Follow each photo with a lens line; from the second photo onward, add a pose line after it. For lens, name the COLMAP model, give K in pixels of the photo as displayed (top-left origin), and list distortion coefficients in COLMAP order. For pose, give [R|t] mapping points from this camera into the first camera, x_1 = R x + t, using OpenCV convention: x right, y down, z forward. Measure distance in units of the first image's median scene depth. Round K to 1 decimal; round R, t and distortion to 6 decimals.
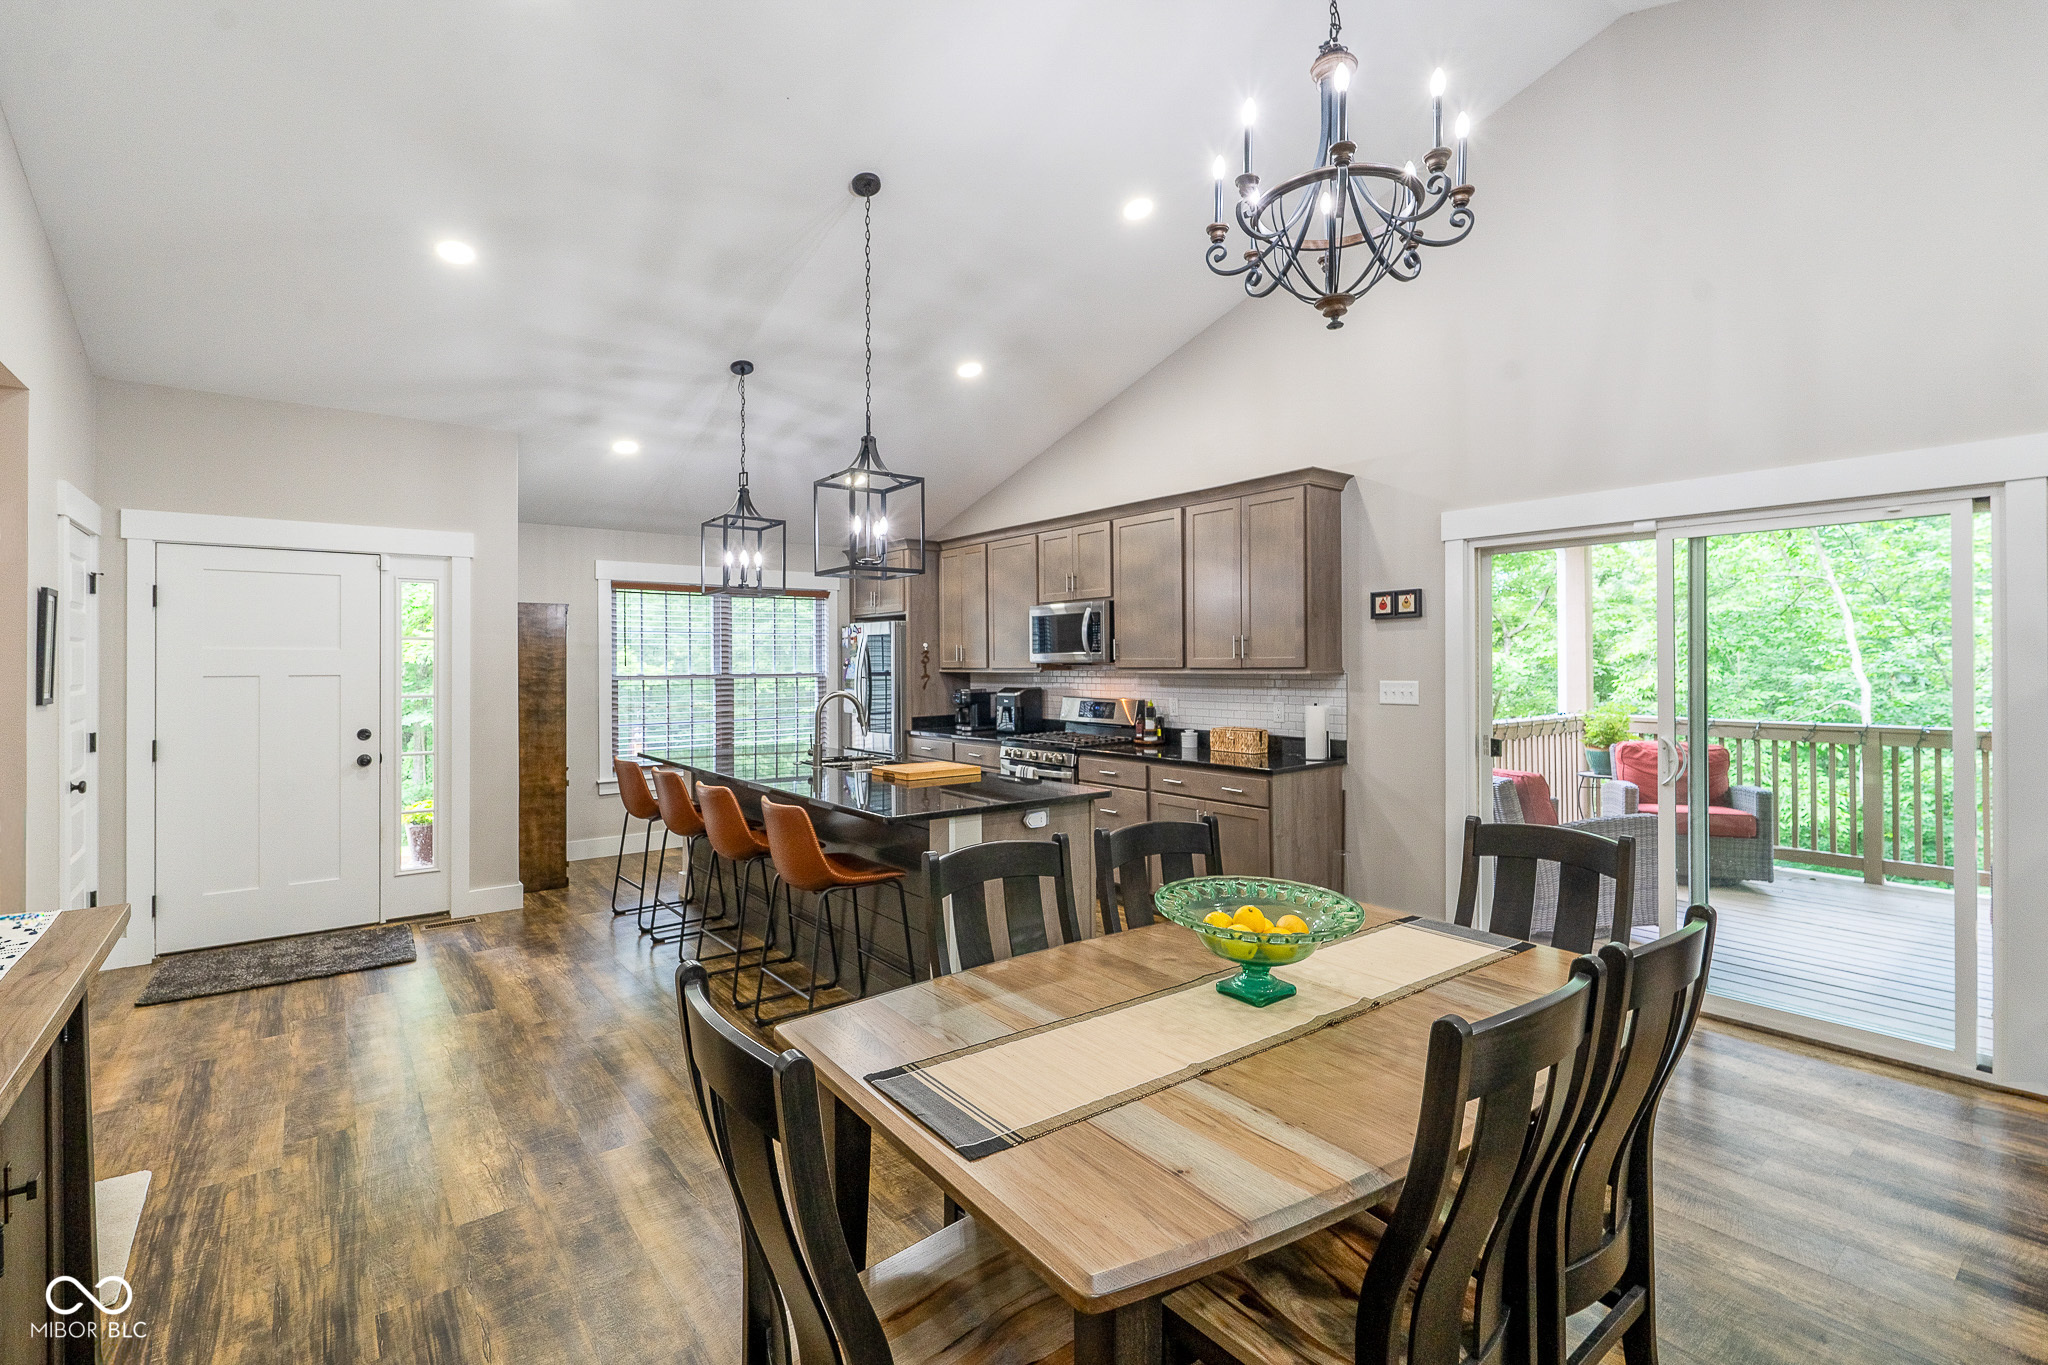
lens RADIAL K [[926.3, 0, 1014.3], [0, 926.3, 656.4], [0, 0, 1]] dist [-0.001337, 0.001033]
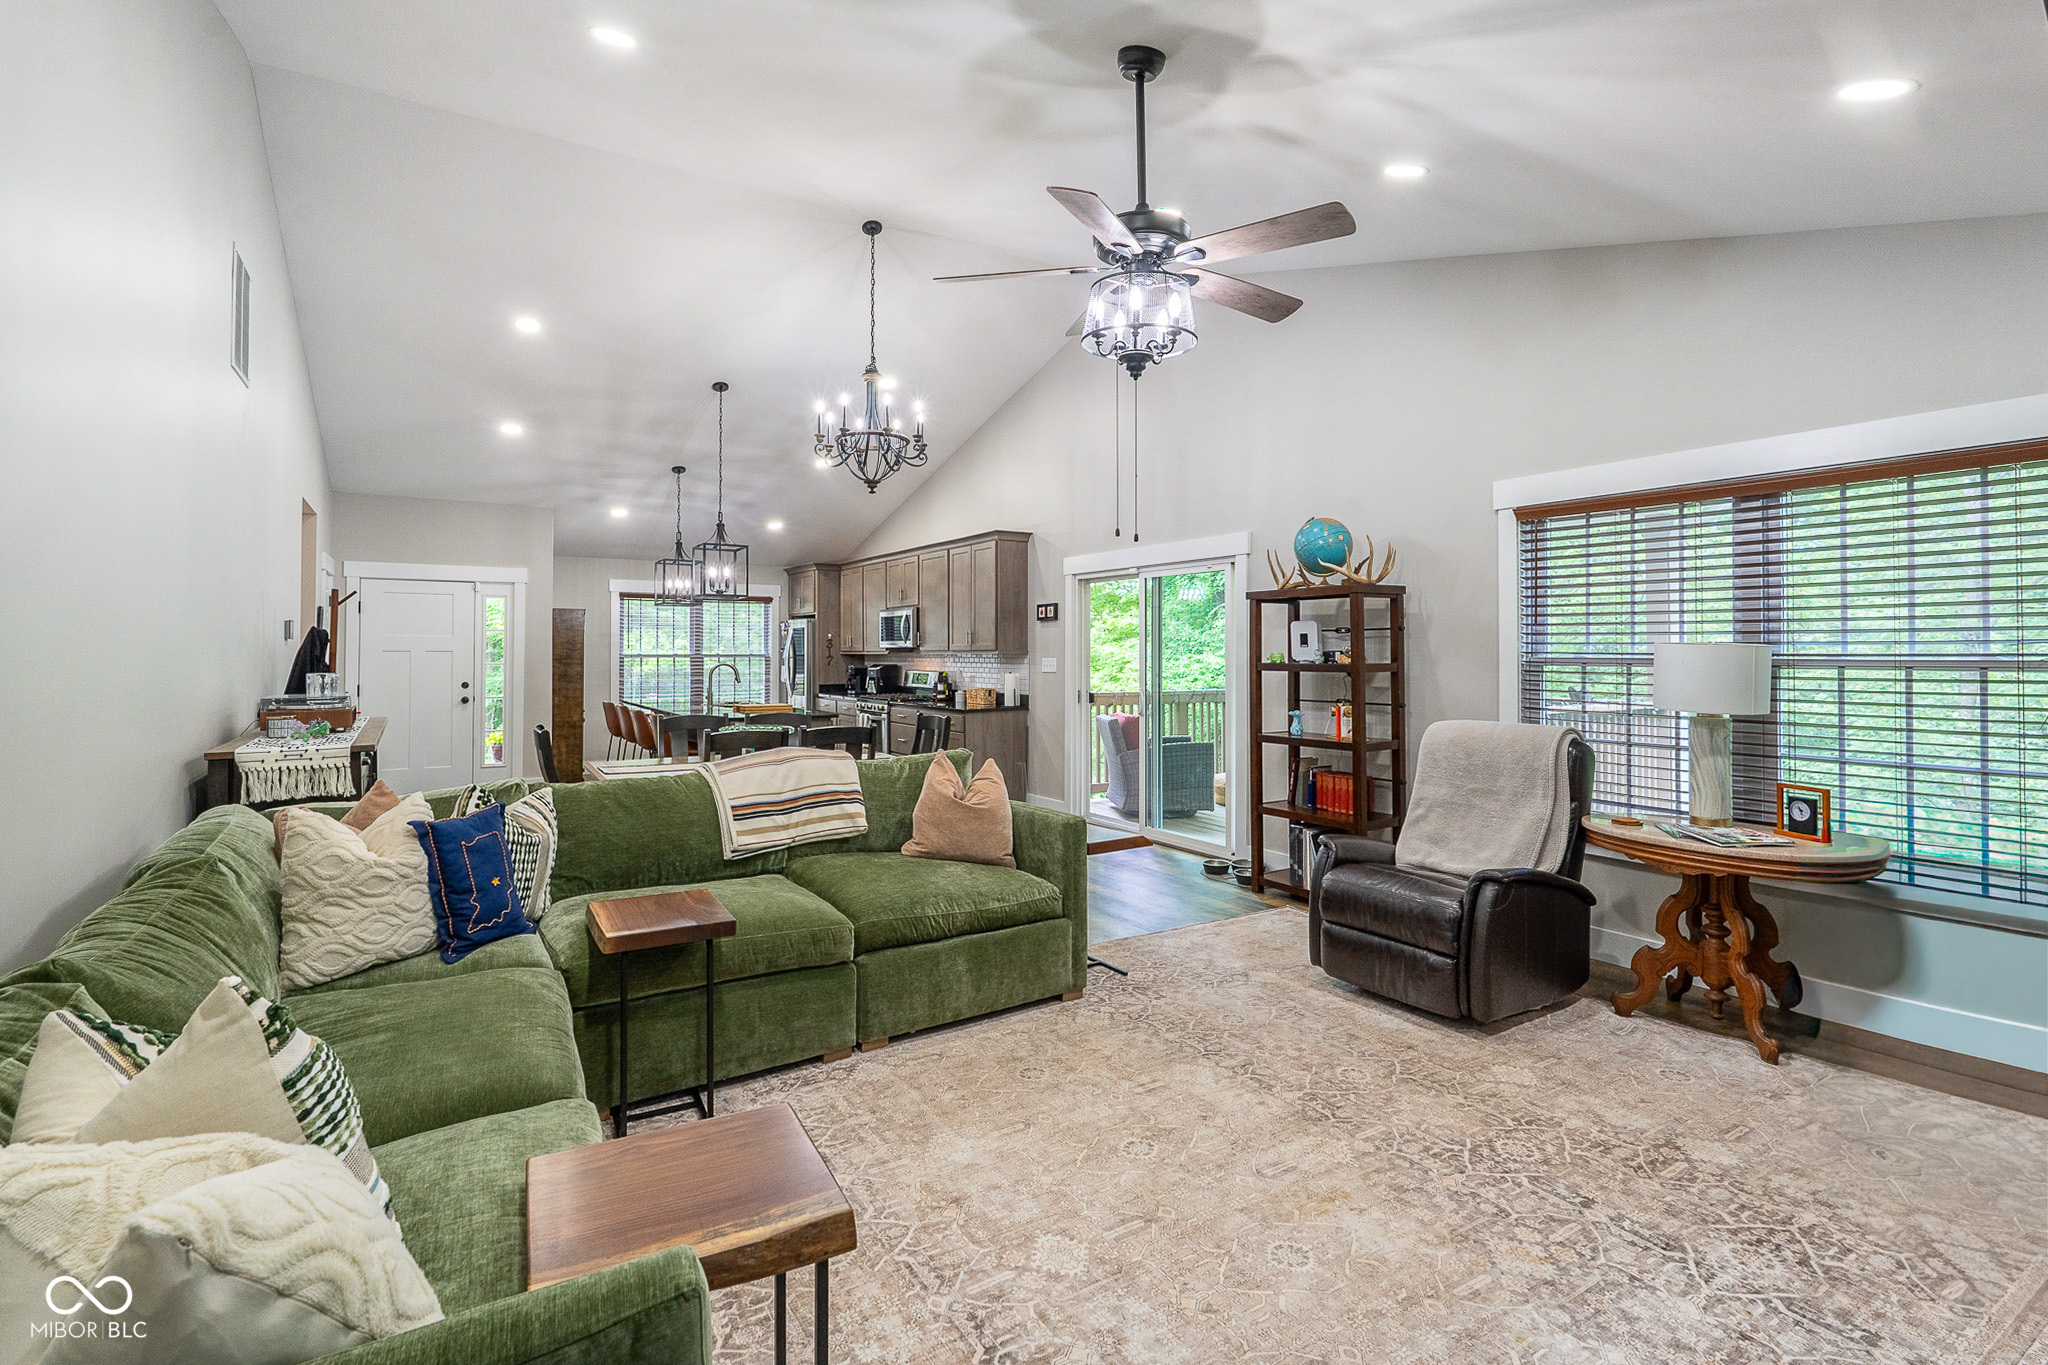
lens RADIAL K [[926.3, 0, 989.2], [0, 926.3, 637.7], [0, 0, 1]] dist [-0.001337, 0.001033]
pose [[0.994714, 0.006046, -0.102506, 0.418856], [-0.007223, 0.999912, -0.011118, 0.008074], [0.102430, 0.011799, 0.994670, -0.579880]]
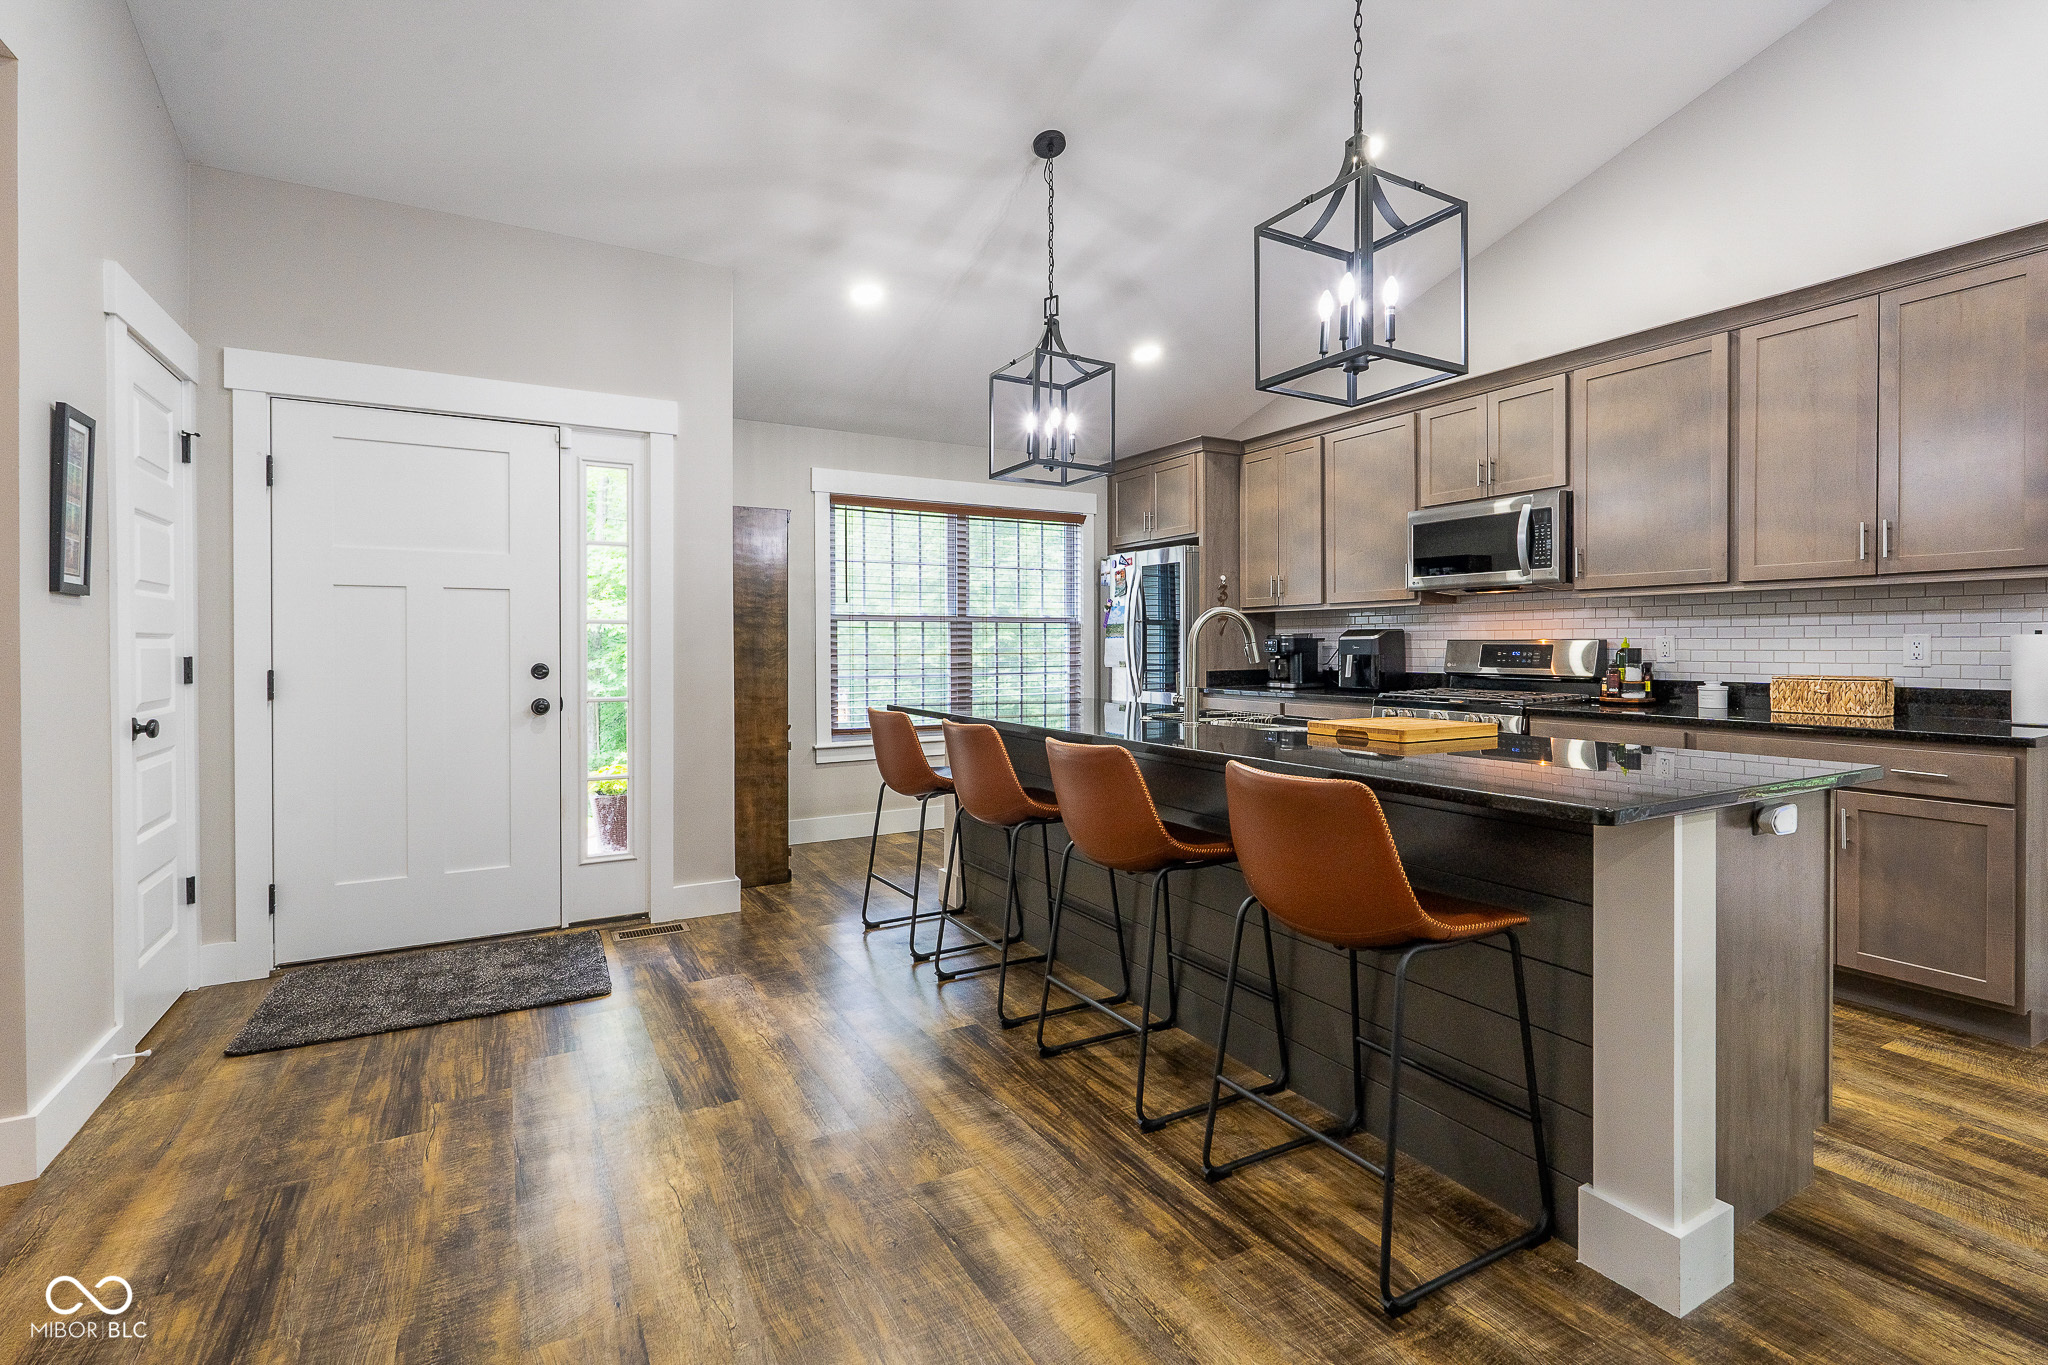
lens RADIAL K [[926.3, 0, 1035.9], [0, 926.3, 656.6], [0, 0, 1]] dist [-0.001337, 0.001033]
pose [[0.992476, 0.007656, -0.122196, -0.215582], [-0.005436, 0.999814, 0.018488, 0.055034], [0.122315, -0.017684, 0.992334, 0.310223]]
